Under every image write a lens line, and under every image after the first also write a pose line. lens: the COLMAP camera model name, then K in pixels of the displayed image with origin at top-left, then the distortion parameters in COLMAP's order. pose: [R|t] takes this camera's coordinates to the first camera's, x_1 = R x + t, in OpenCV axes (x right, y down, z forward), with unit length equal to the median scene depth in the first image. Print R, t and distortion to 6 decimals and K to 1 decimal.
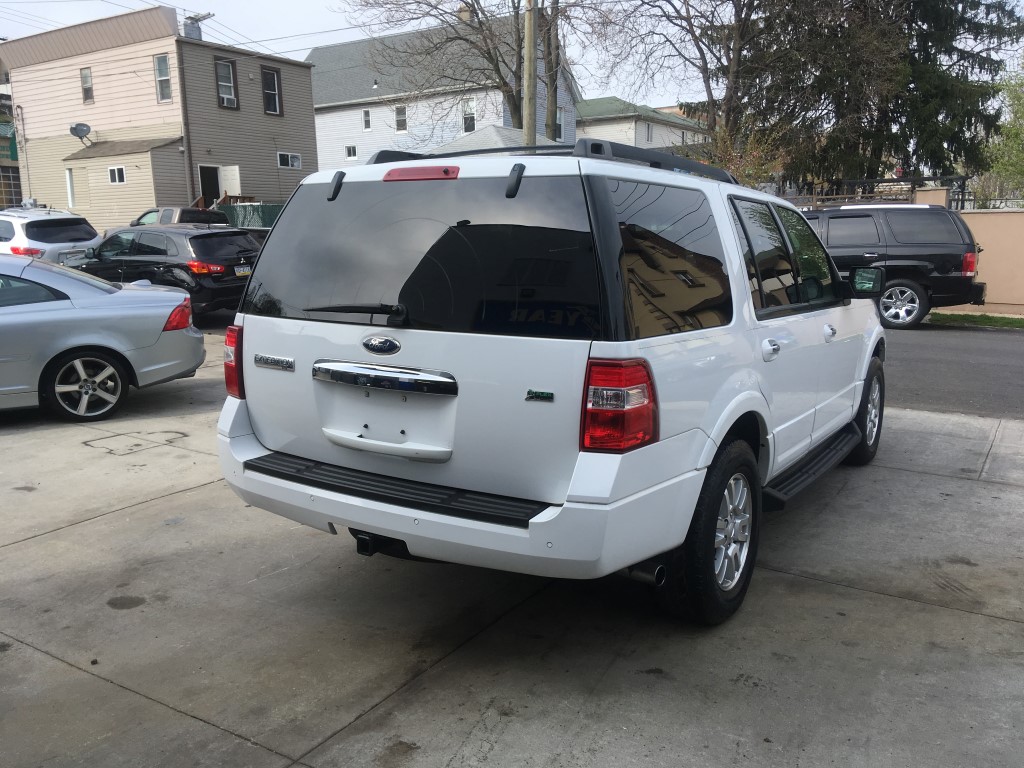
lens RADIAL K [[847.7, 0, 504.6], [0, 847.7, 380.9], [0, 0, 1]] dist [0.125785, -0.196250]
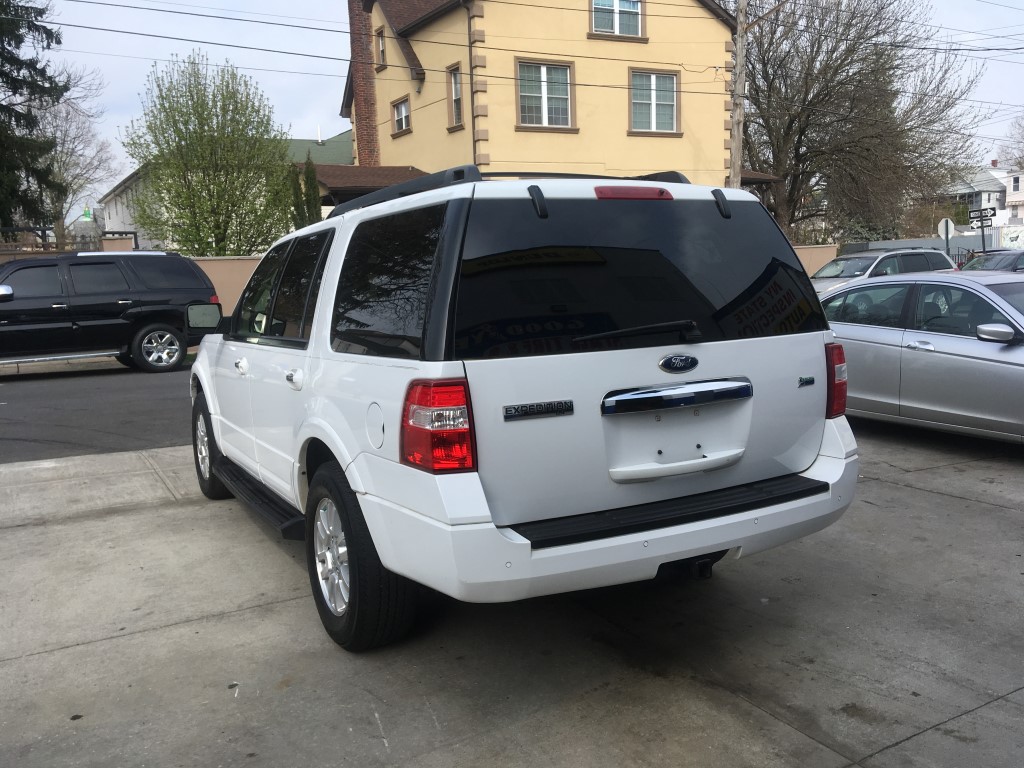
lens RADIAL K [[847.7, 0, 504.6], [0, 847.7, 380.9], [0, 0, 1]] dist [0.125785, -0.196250]
pose [[0.481152, -0.122444, 0.868044, -1.162085], [0.175643, 0.983584, 0.041384, -0.103353], [-0.858861, 0.132554, 0.494760, 0.733030]]
